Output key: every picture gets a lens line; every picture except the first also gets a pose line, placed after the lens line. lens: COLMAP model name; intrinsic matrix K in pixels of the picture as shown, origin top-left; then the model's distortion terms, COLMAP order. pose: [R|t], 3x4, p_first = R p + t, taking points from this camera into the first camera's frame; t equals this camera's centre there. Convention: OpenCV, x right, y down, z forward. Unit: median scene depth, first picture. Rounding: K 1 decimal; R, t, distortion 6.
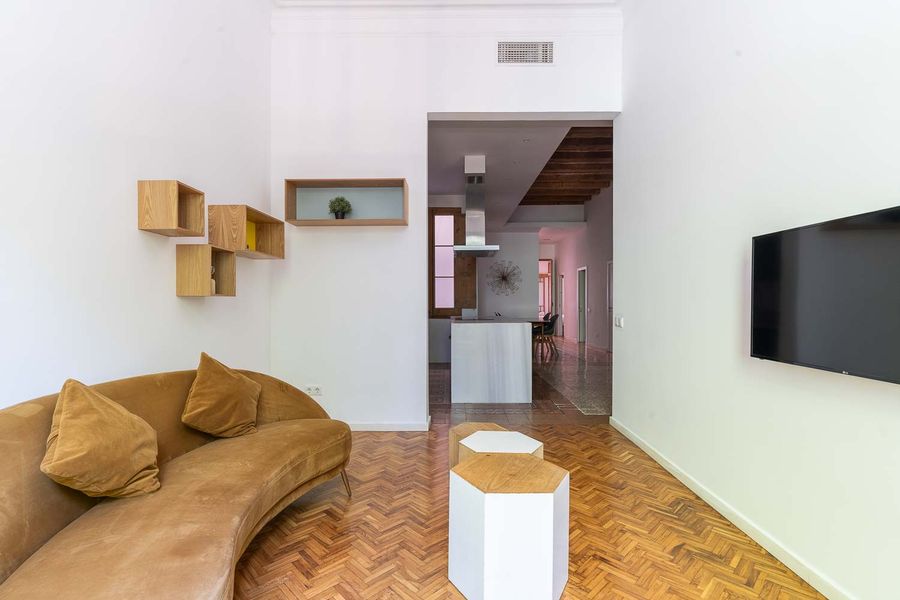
lens RADIAL K [[424.2, 0, 452.5], [0, 424.2, 306.3], [0, 0, 1]] dist [-0.001479, 0.000274]
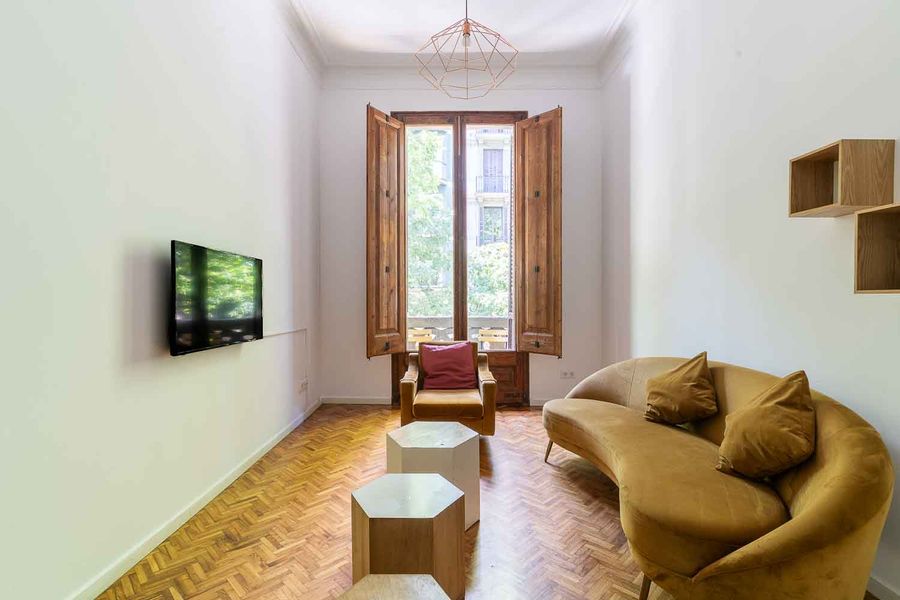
lens RADIAL K [[437.6, 0, 440.5], [0, 437.6, 299.9], [0, 0, 1]] dist [-0.001540, -0.000422]
pose [[-0.999964, 0.003890, 0.007530, 0.024476], [0.003973, 0.999932, 0.010979, -0.015507], [-0.007486, 0.011008, -0.999911, 1.096386]]
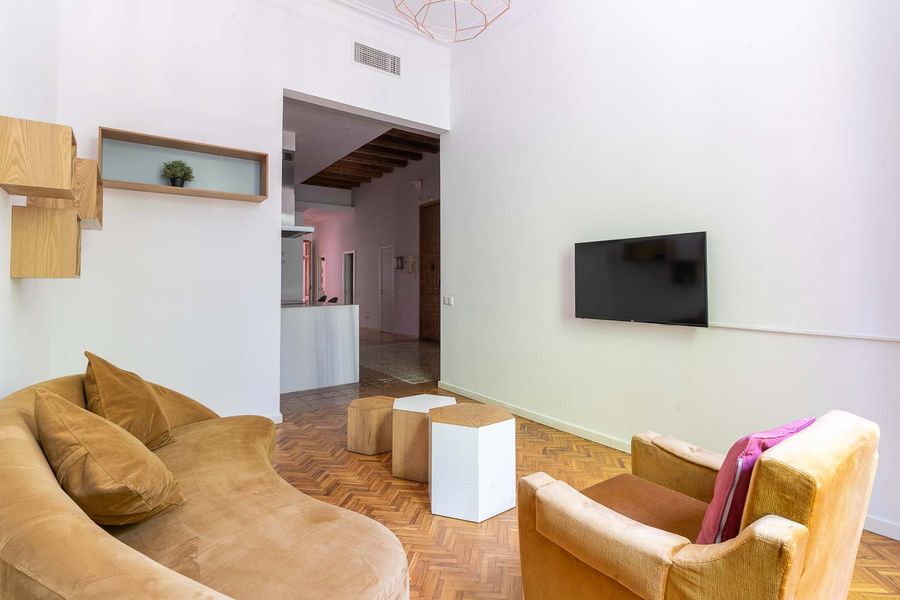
lens RADIAL K [[437.6, 0, 477.5], [0, 437.6, 272.8], [0, 0, 1]] dist [-0.001540, -0.000422]
pose [[0.784293, 0.011794, 0.620279, -0.324955], [0.012002, 0.999344, -0.034176, 0.001102], [-0.620275, 0.034249, 0.783637, -0.037500]]
